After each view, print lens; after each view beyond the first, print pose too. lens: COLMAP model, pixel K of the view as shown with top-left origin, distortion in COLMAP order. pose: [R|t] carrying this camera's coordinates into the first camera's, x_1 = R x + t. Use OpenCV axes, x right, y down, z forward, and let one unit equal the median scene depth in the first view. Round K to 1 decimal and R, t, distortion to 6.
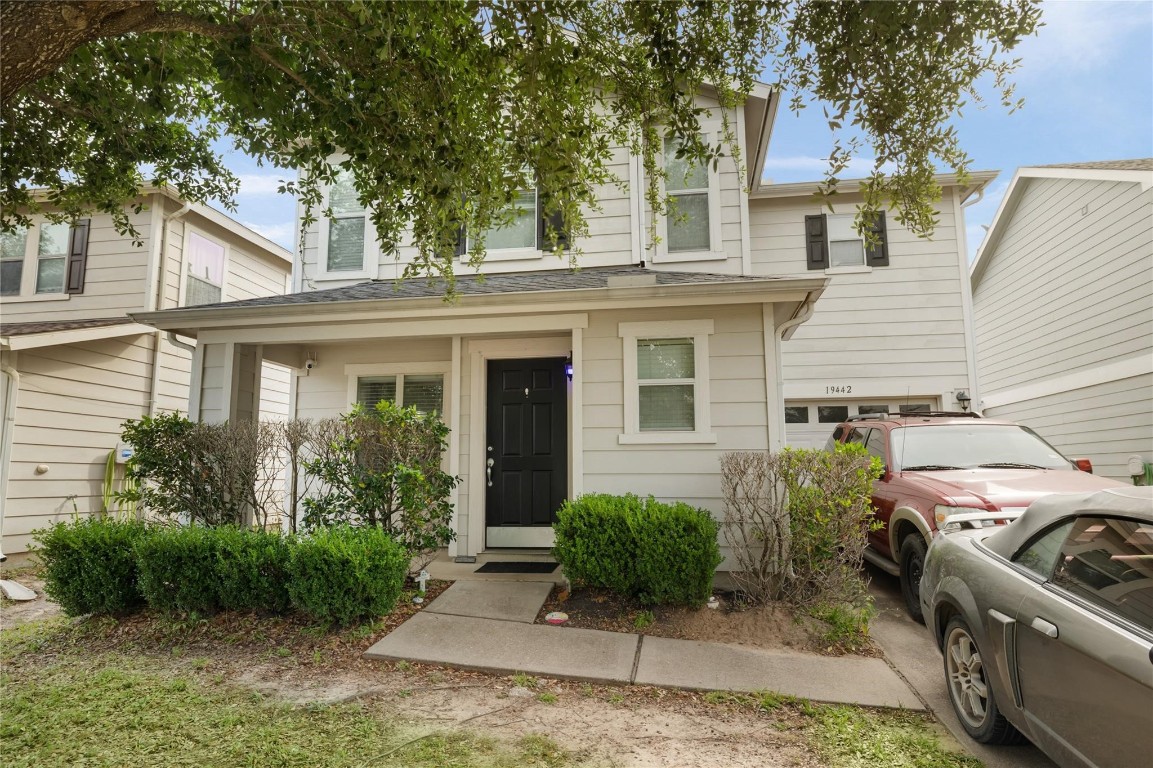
lens RADIAL K [[660.6, 0, 576.5], [0, 660.6, 384.0], [0, 0, 1]] dist [0.002383, 0.000828]
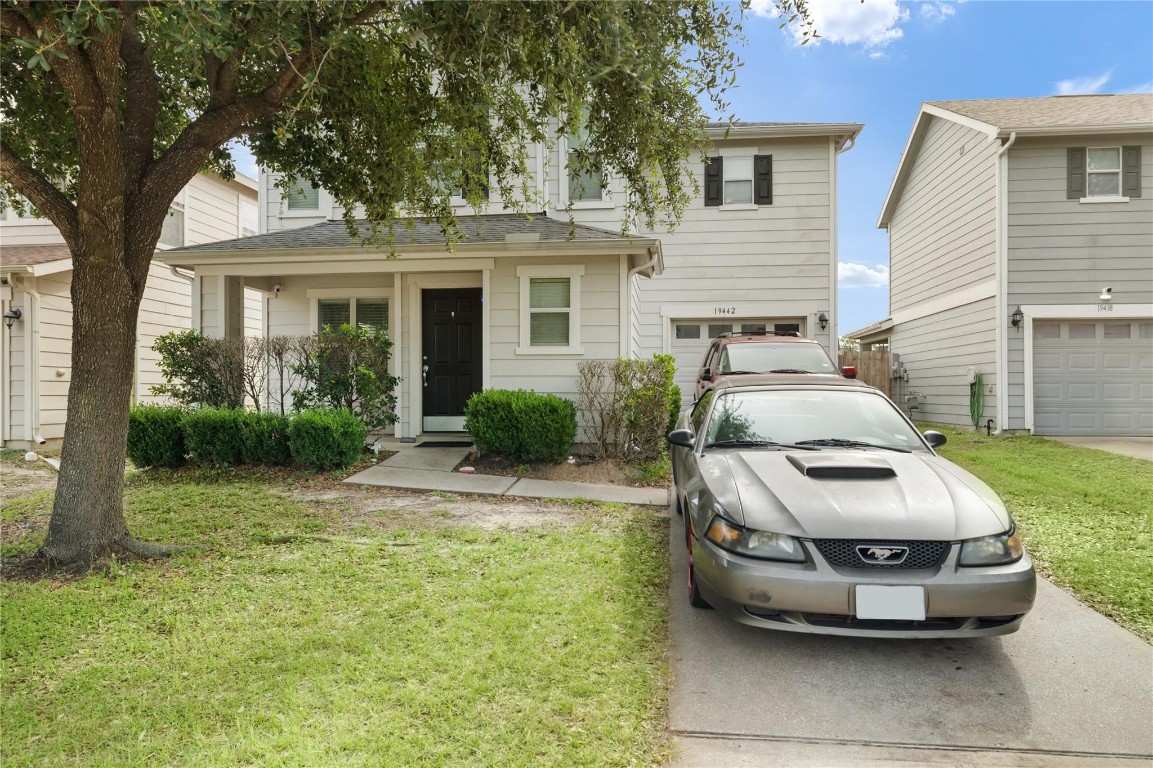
lens RADIAL K [[757.5, 0, 576.5], [0, 757.5, 384.0], [0, 0, 1]] dist [0.002123, 0.000867]
pose [[0.999280, 0.004264, 0.037709, 0.134685], [-0.008988, 0.991989, 0.126002, -0.051157], [-0.036870, -0.126250, 0.991313, -0.607111]]
